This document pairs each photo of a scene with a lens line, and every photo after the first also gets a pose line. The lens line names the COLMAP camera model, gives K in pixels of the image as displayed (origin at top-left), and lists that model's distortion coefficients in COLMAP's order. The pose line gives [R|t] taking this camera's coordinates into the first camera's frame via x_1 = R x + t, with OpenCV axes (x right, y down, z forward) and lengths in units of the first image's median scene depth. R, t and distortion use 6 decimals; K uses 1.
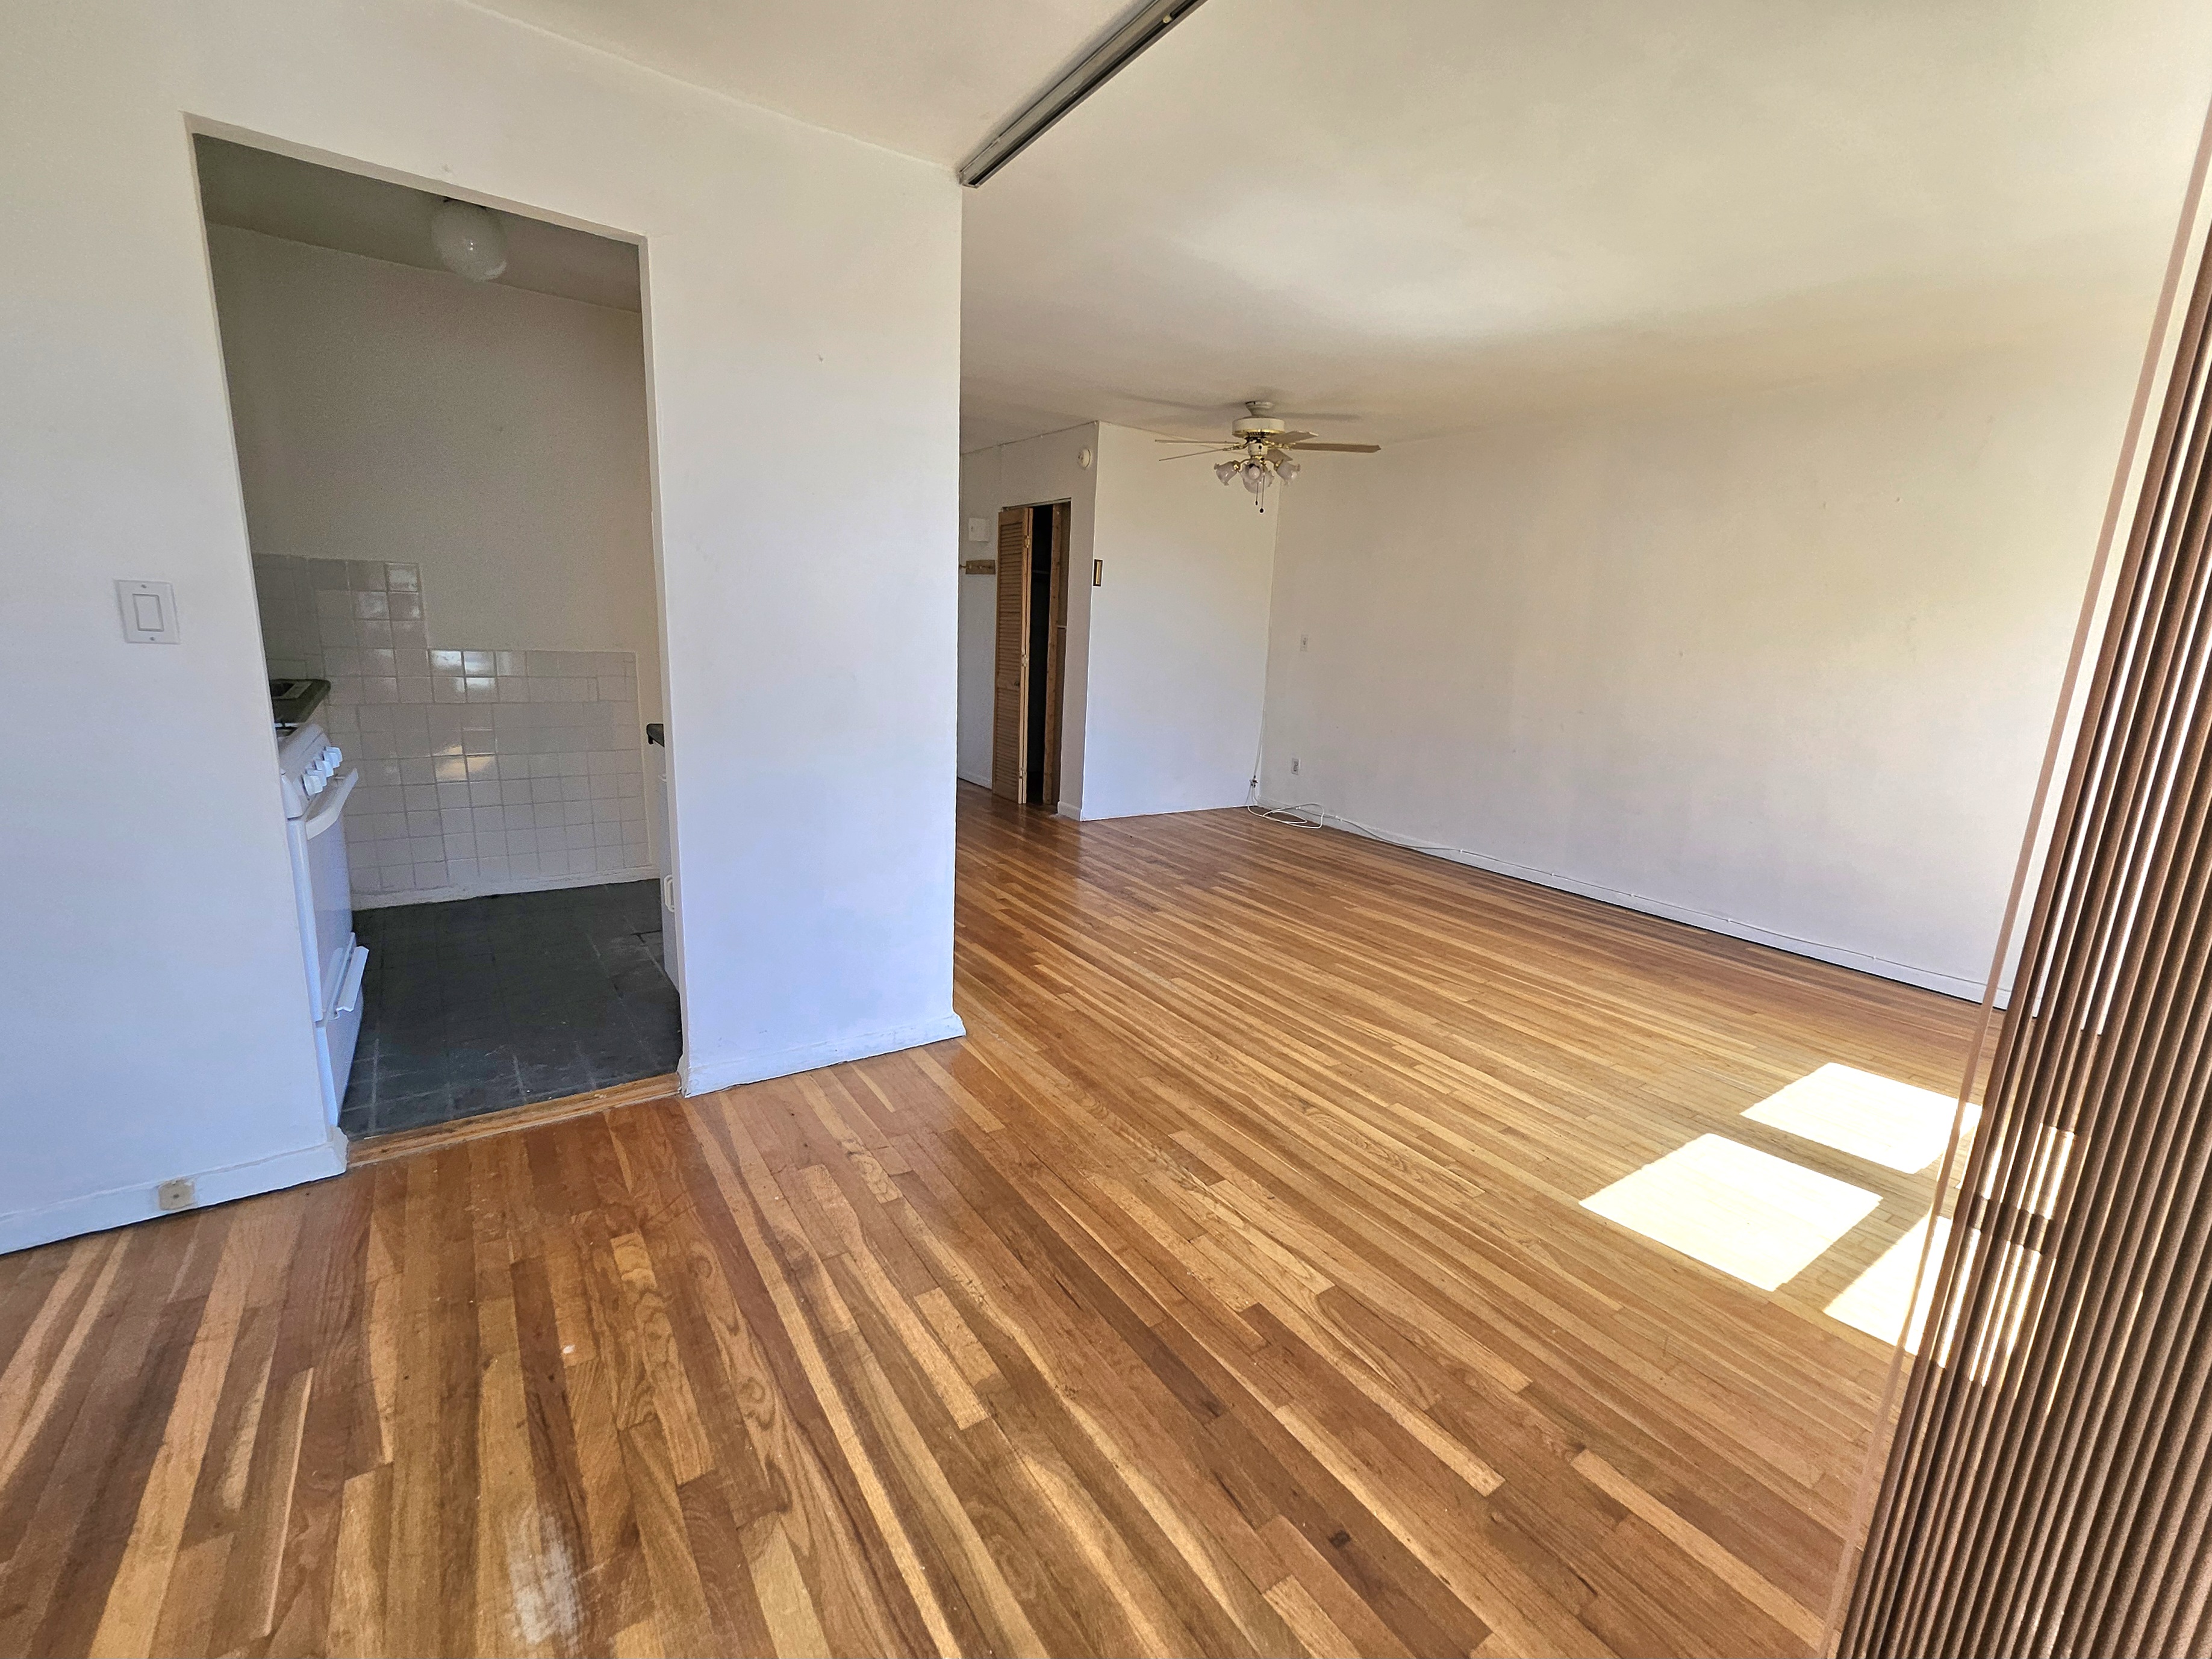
lens RADIAL K [[947.4, 0, 1150.1], [0, 947.4, 828.0], [0, 0, 1]] dist [-0.000974, 0.000056]
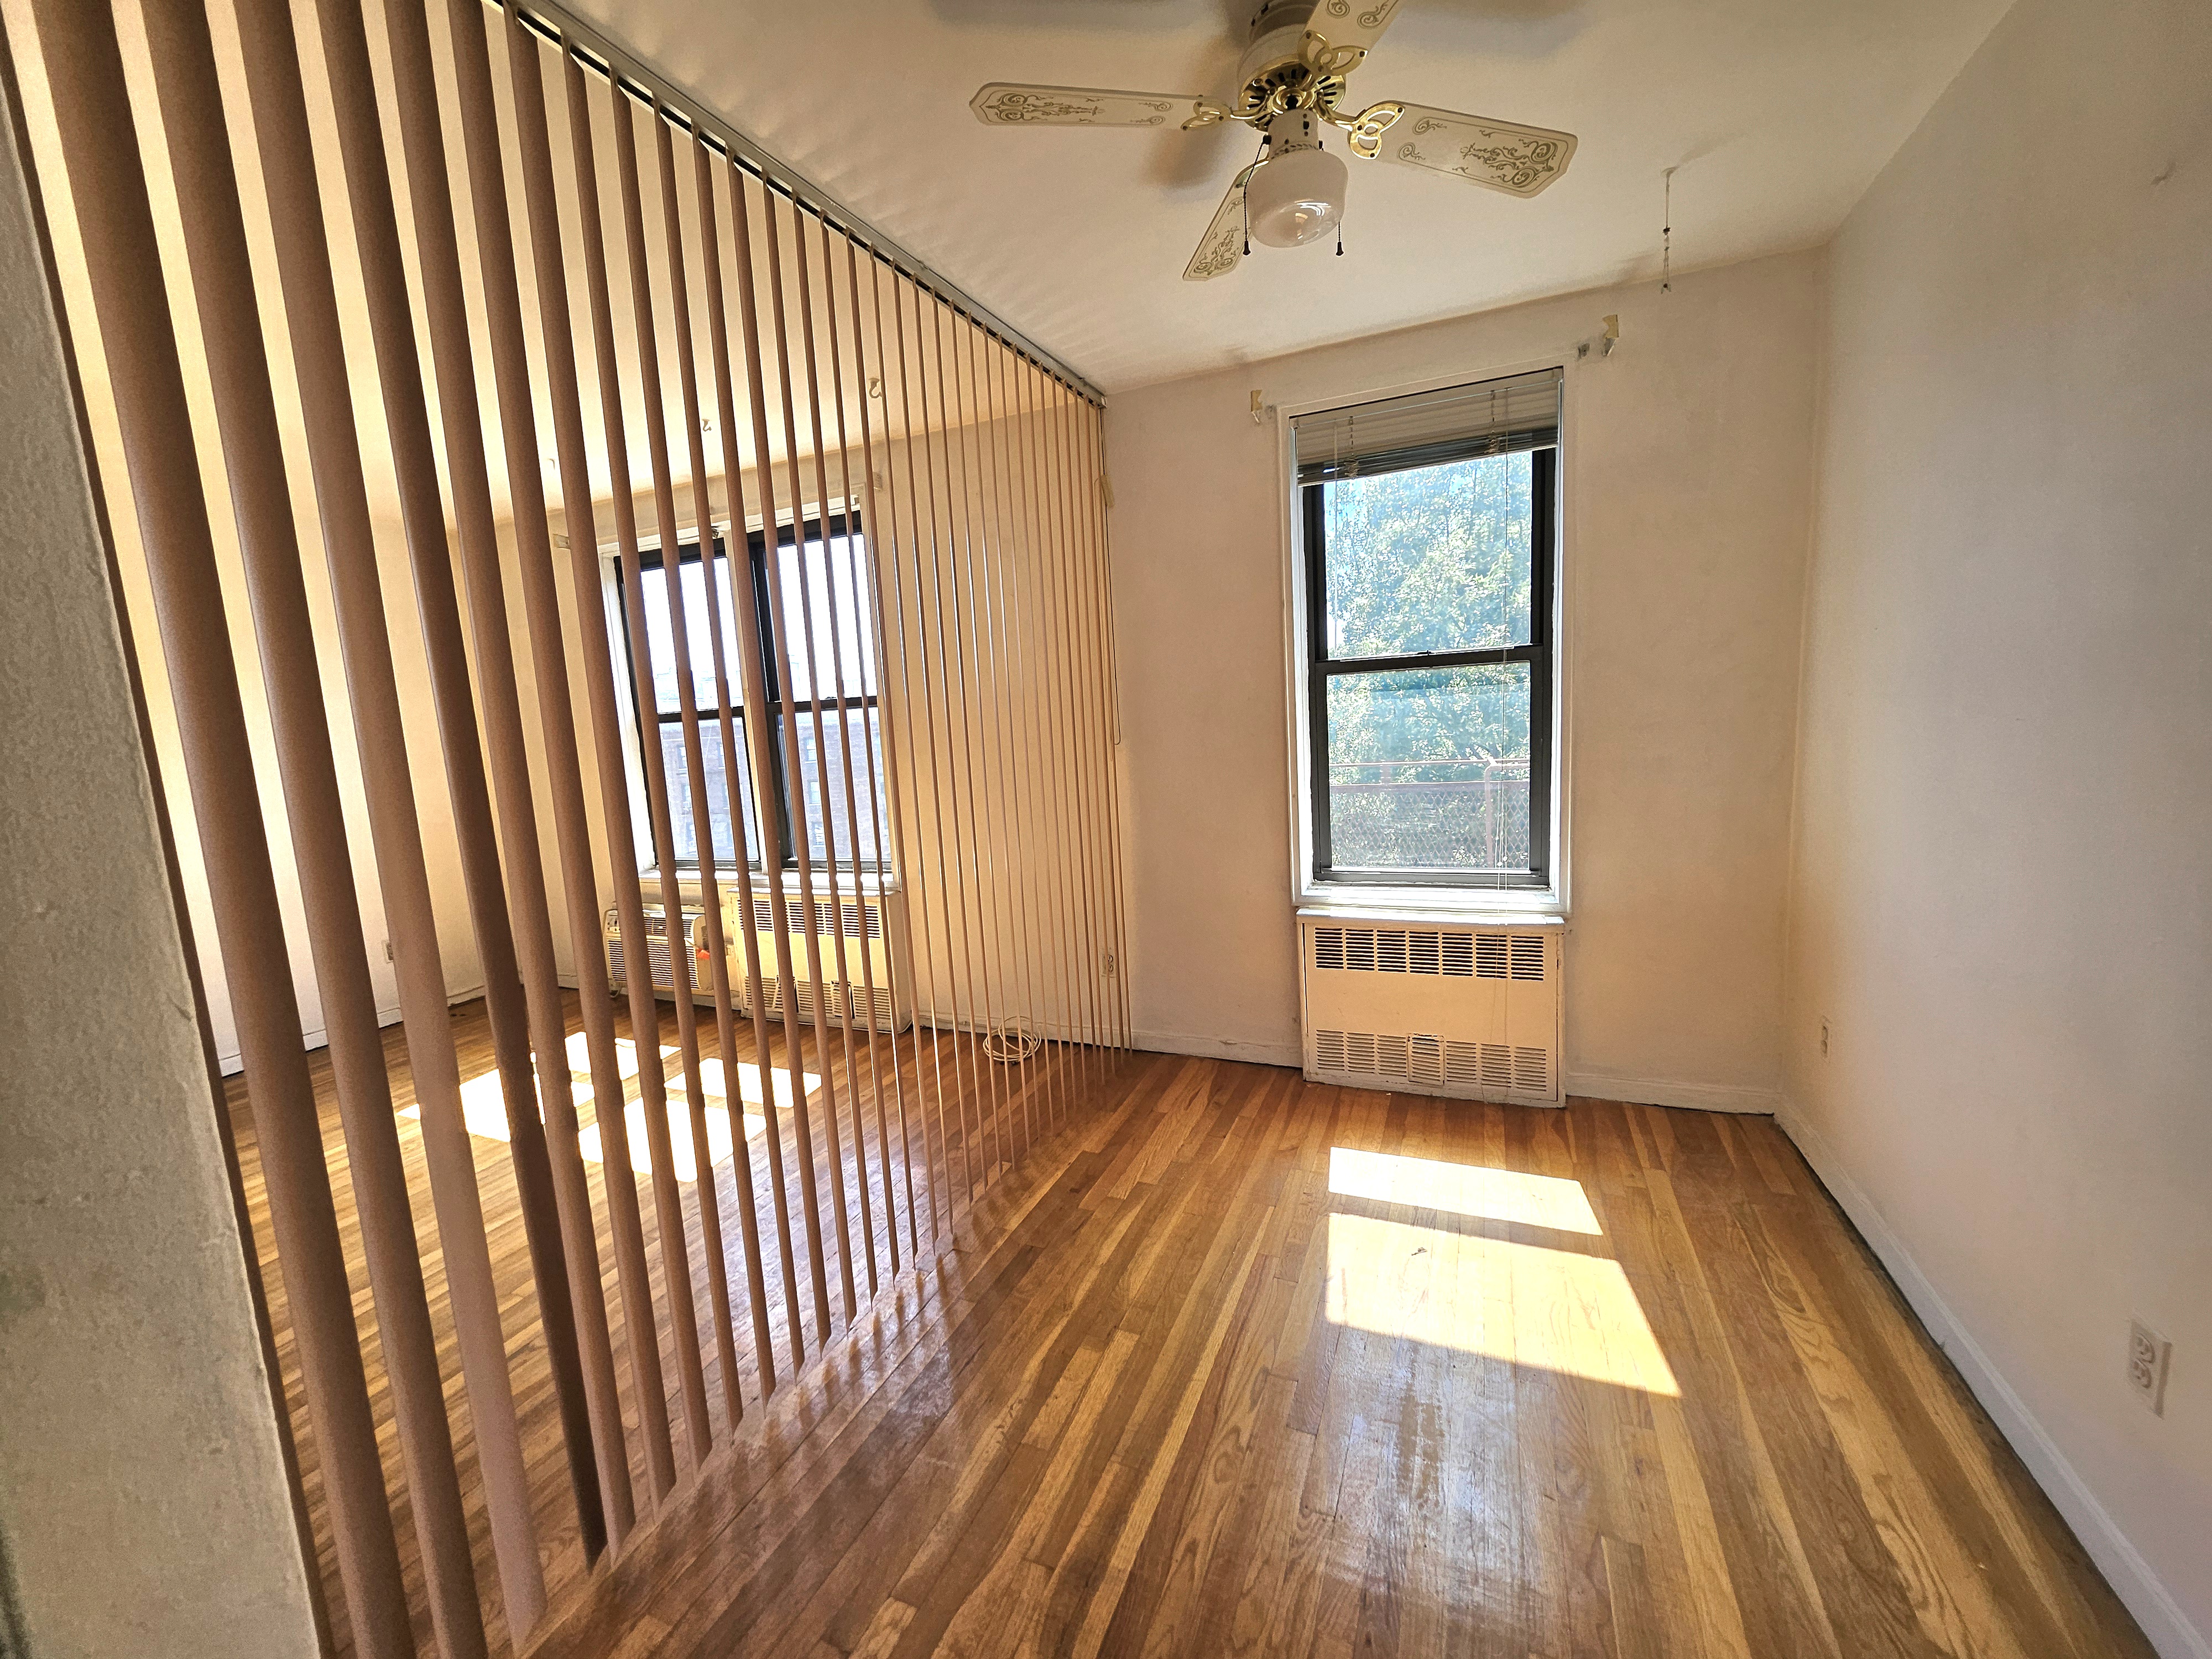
lens RADIAL K [[874.8, 0, 1105.2], [0, 874.8, 829.6], [0, 0, 1]] dist [-0.002160, -0.000262]
pose [[-0.515580, -0.138042, 0.845649, -0.548498], [0.204131, 0.938732, 0.277692, -0.188223], [-0.832171, 0.315796, -0.455812, 0.677167]]
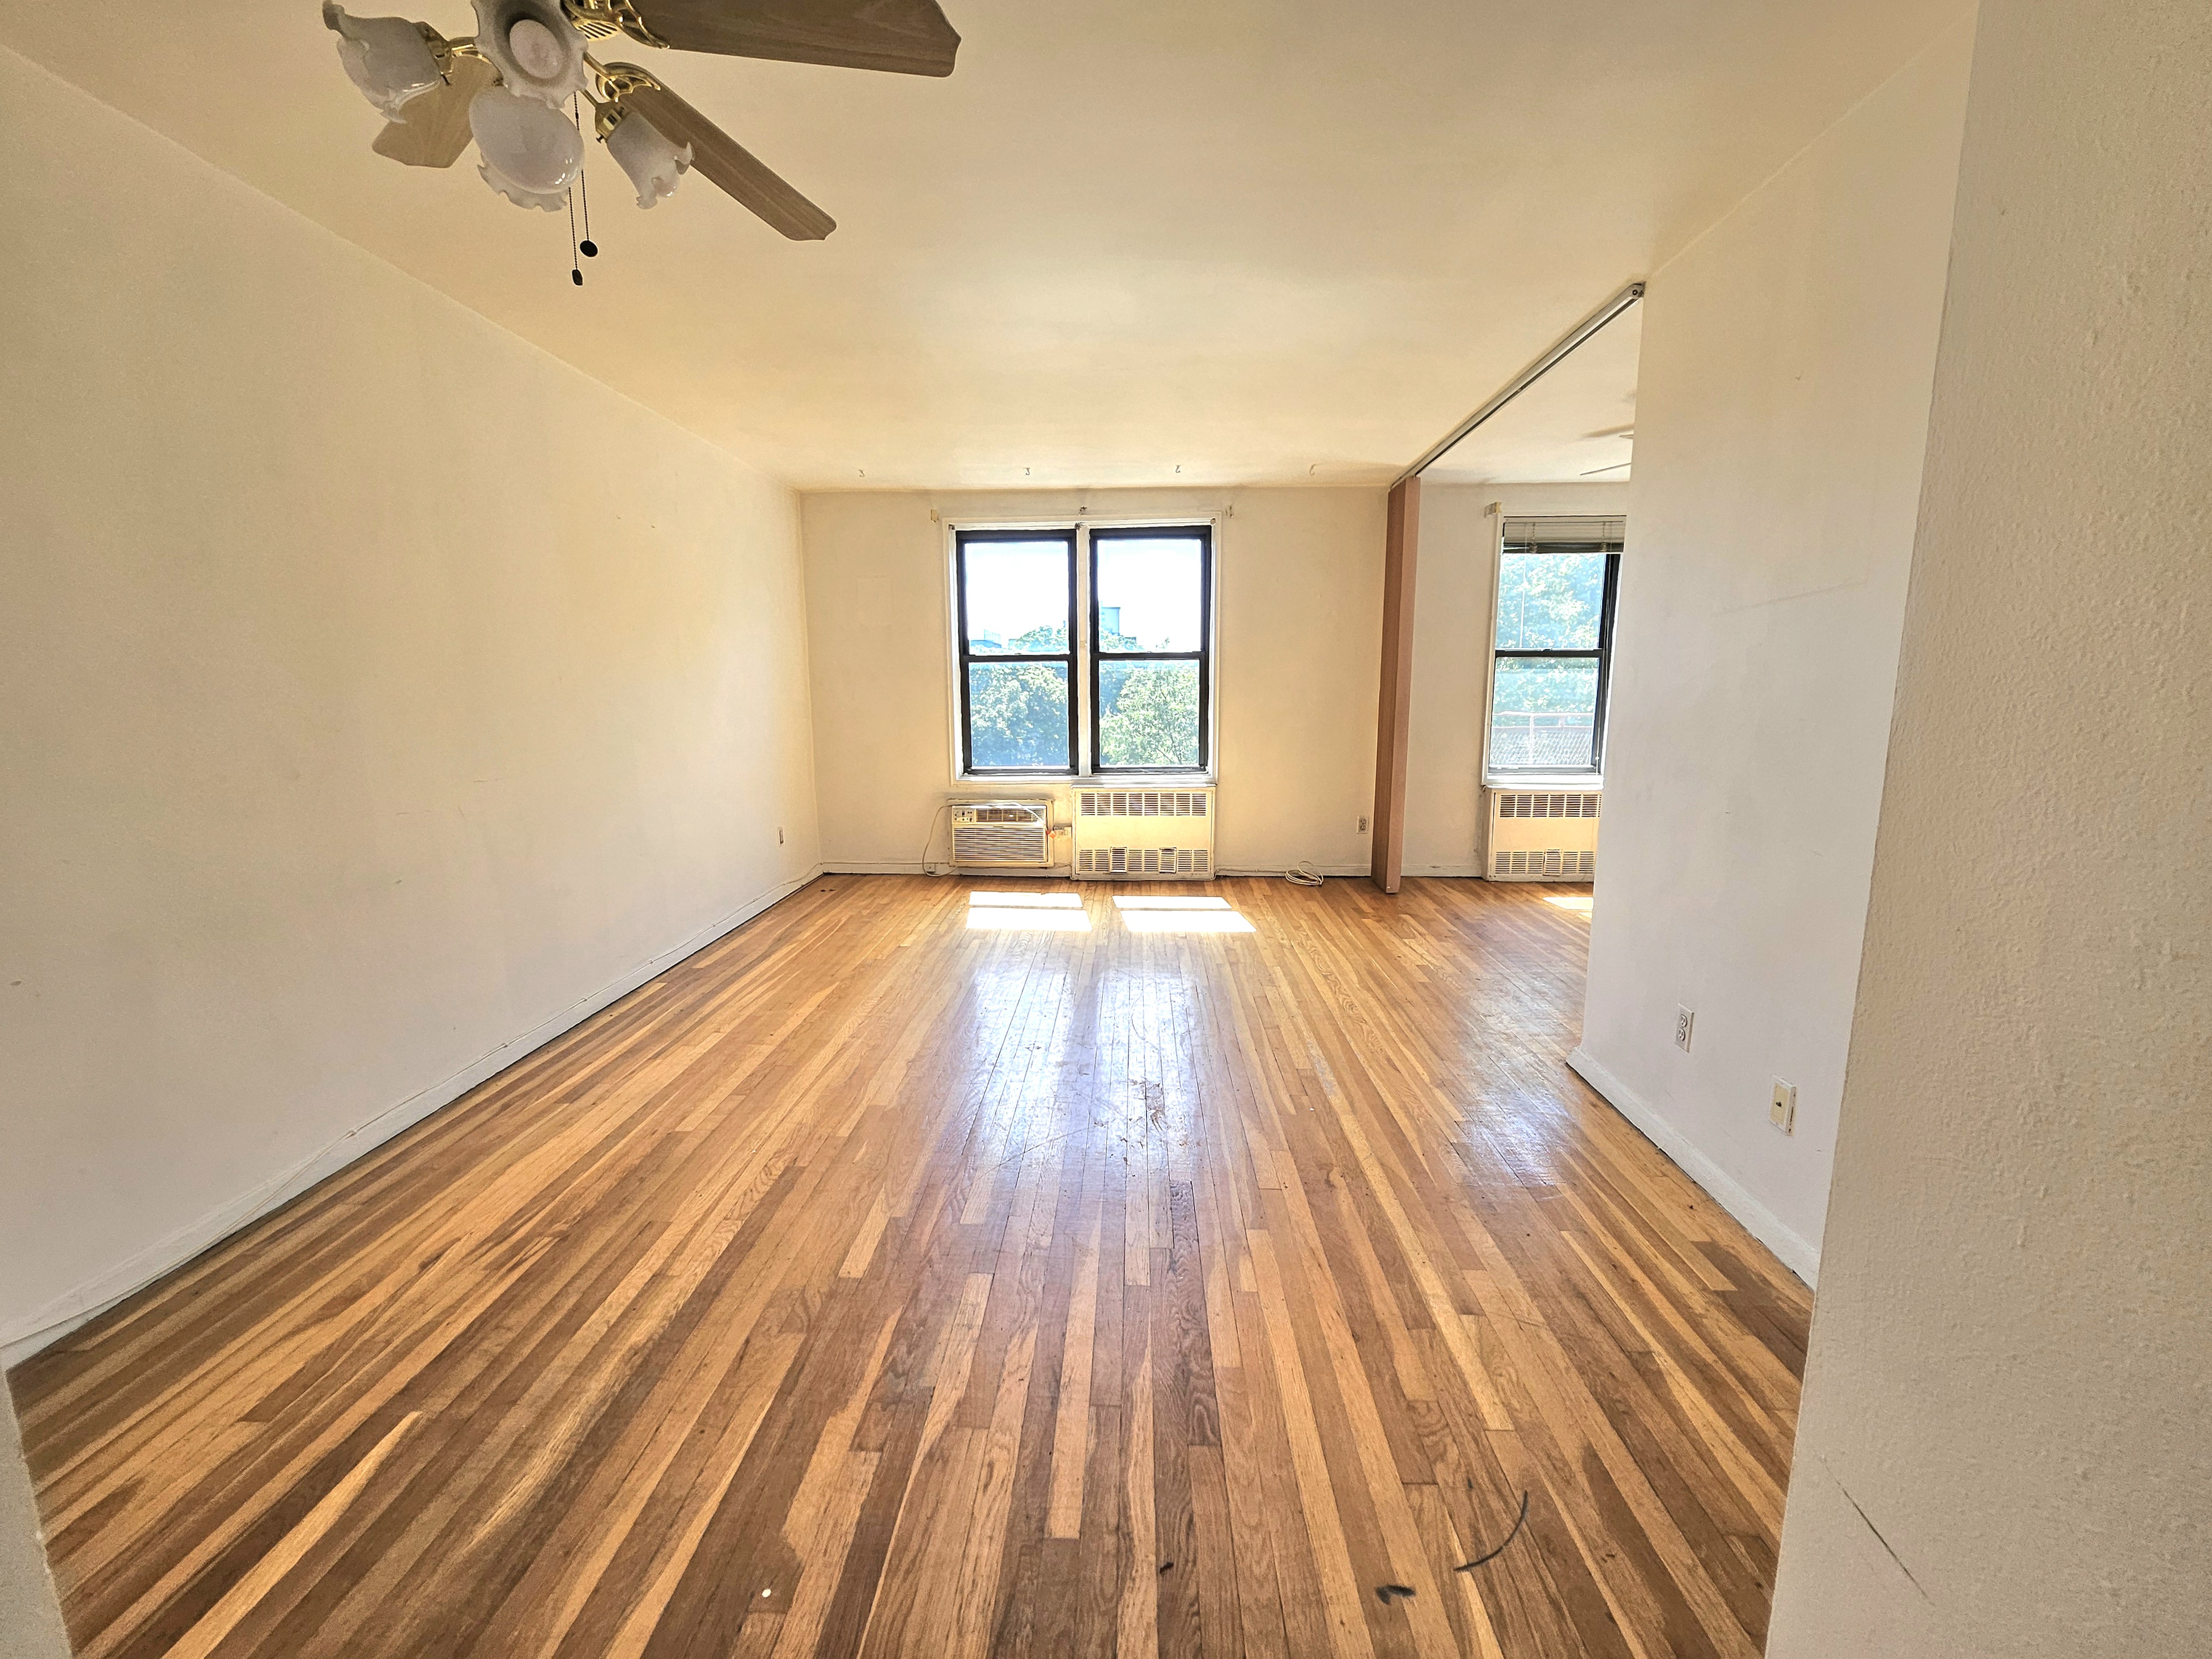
lens RADIAL K [[897.7, 0, 1100.2], [0, 897.7, 836.6], [0, 0, 1]] dist [0.000549, 0.000067]
pose [[-0.783780, -0.156397, 0.601023, -0.341731], [0.089363, 0.929298, 0.358357, -0.417580], [-0.614576, 0.334582, -0.714389, 1.897141]]
